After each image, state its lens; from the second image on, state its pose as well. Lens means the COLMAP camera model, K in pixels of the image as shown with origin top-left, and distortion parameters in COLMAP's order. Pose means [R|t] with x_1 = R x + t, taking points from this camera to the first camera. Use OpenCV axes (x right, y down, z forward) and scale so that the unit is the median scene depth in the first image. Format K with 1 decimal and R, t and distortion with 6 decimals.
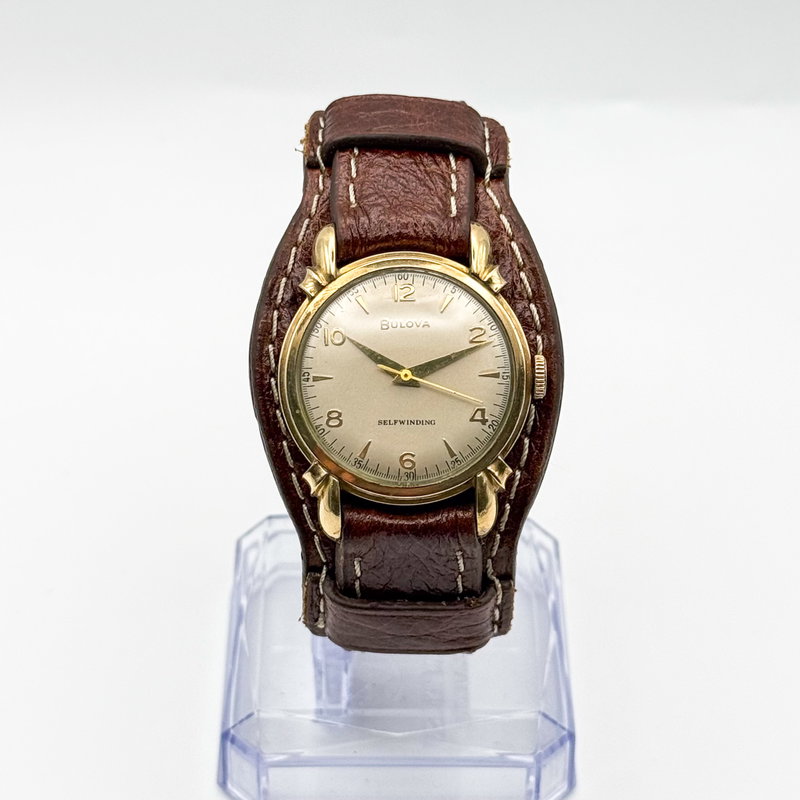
lens RADIAL K [[2189.6, 0, 400.0], [0, 2189.6, 400.0], [0, 0, 1]] dist [-0.027185, -0.165072]
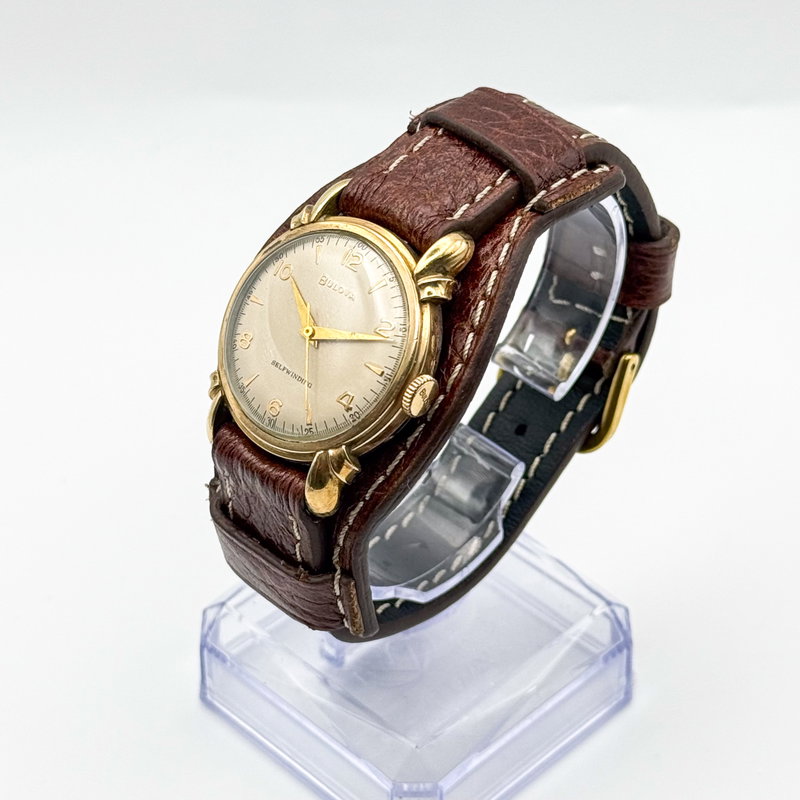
lens RADIAL K [[2189.6, 0, 400.0], [0, 2189.6, 400.0], [0, 0, 1]] dist [-0.027185, -0.165072]
pose [[0.710679, 0.439145, -0.549625, 0.581112], [-0.449003, 0.884574, 0.126194, -0.125201], [0.541602, 0.157100, 0.825825, 0.184071]]
